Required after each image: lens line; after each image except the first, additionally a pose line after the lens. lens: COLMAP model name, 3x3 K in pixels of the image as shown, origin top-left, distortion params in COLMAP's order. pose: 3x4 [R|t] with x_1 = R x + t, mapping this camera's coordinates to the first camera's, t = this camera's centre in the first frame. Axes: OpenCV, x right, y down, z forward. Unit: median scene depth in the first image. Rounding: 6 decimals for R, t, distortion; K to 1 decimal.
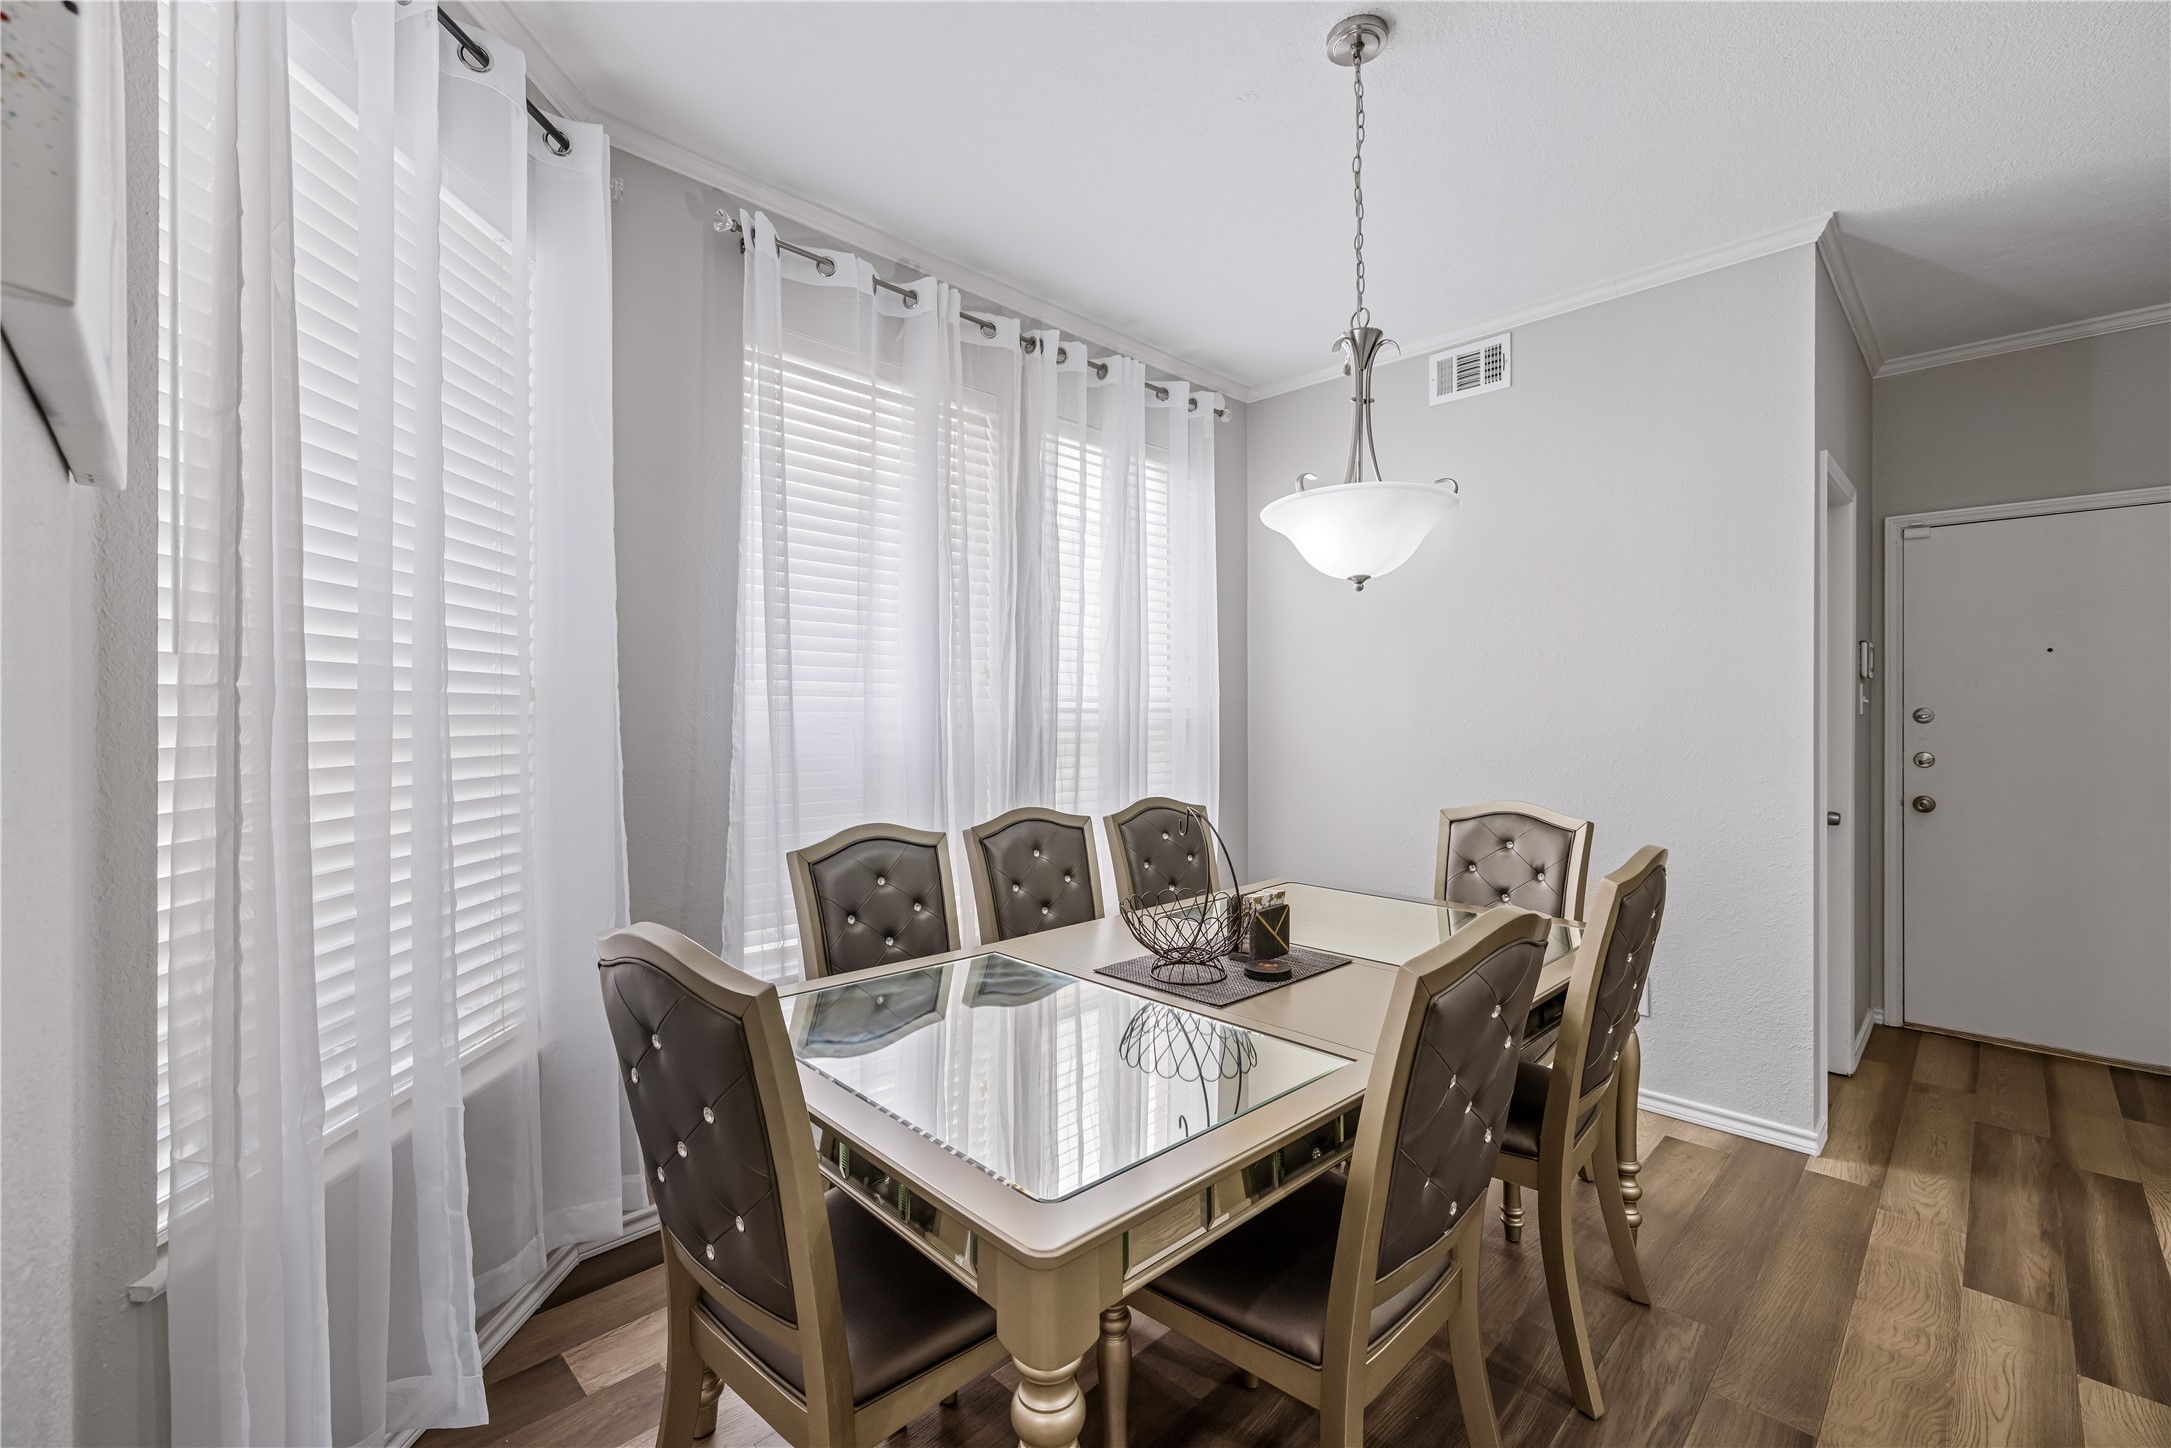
lens RADIAL K [[918.1, 0, 1073.7], [0, 918.1, 718.8], [0, 0, 1]] dist [-0.001452, -0.000072]
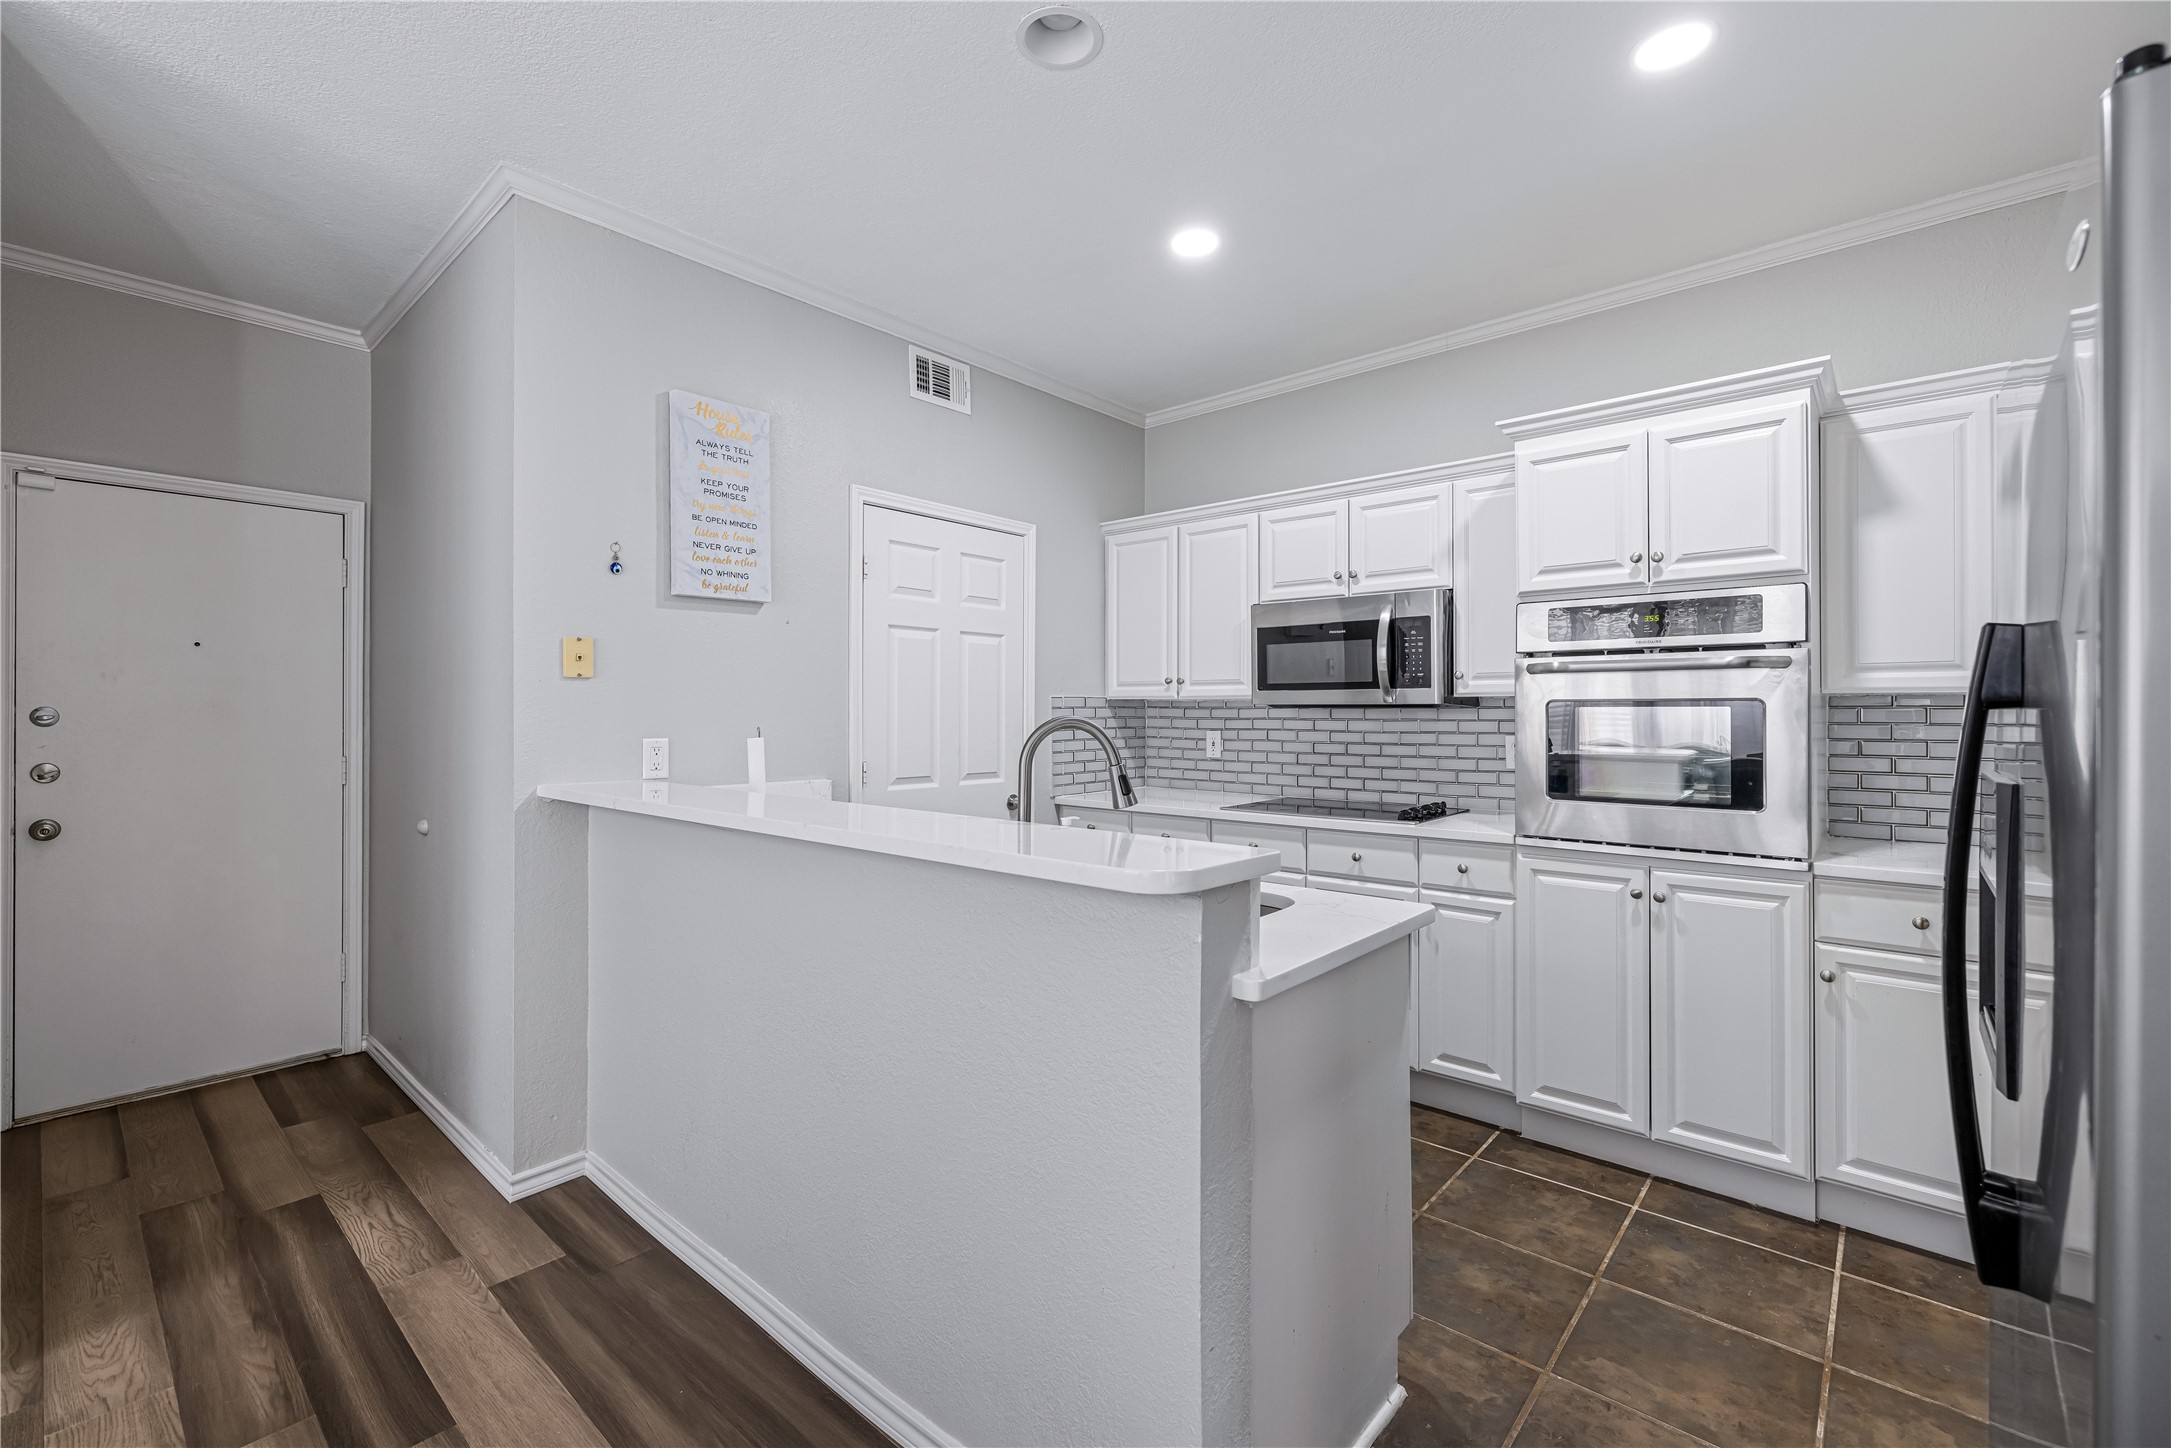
lens RADIAL K [[919.6, 0, 1014.8], [0, 919.6, 711.3], [0, 0, 1]] dist [0.015945, 0.000144]
pose [[-0.041521, 0.004129, 0.999129, 0.124862], [0.002720, 0.999988, -0.004020, -0.003514], [-0.999134, 0.002551, -0.041532, 0.272400]]
